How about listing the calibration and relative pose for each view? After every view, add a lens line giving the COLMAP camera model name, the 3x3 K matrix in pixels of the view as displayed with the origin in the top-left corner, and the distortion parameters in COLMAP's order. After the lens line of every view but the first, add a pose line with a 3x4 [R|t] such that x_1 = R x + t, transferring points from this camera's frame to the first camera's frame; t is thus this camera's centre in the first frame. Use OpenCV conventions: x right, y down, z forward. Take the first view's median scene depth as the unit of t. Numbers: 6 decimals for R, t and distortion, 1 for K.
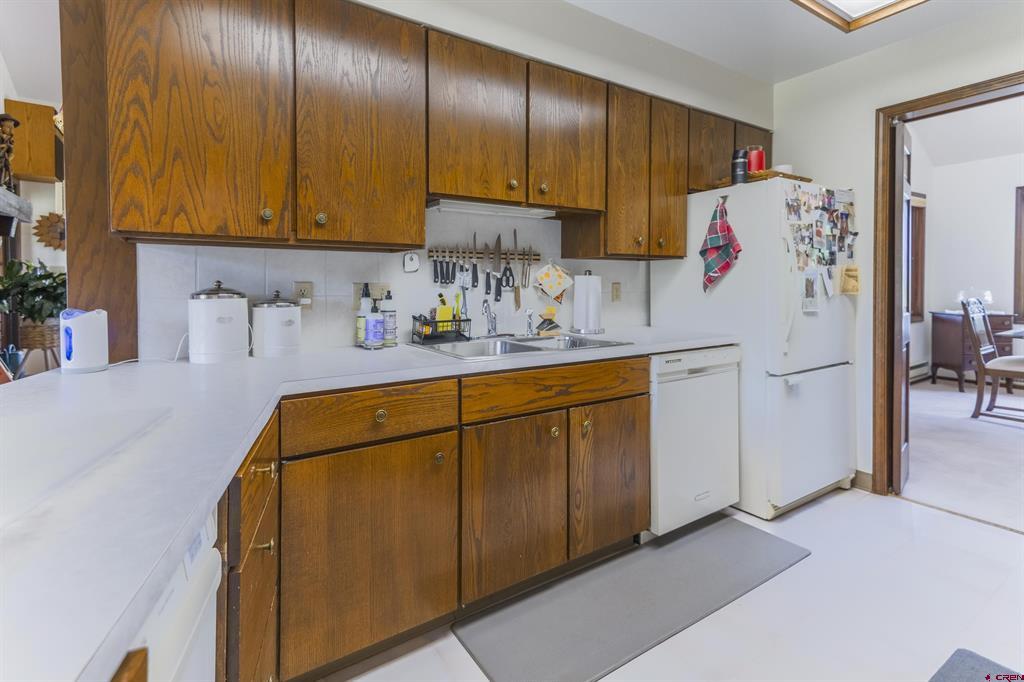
lens RADIAL K [[495.3, 0, 490.3], [0, 495.3, 341.2], [0, 0, 1]] dist [0.020021, 0.000576]
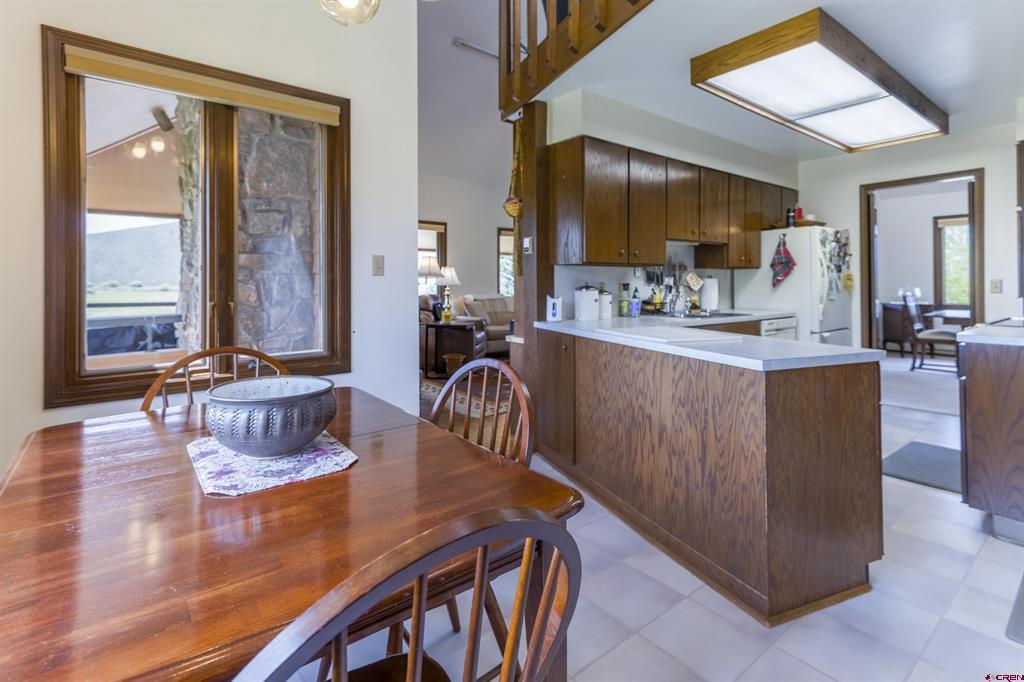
lens RADIAL K [[495.3, 0, 513.2], [0, 495.3, 337.6], [0, 0, 1]] dist [0.020021, 0.000576]
pose [[0.994692, -0.012918, 0.102078, -0.644363], [0.013940, 0.999860, -0.009297, 0.077844], [-0.101944, 0.010671, 0.994733, -0.634597]]
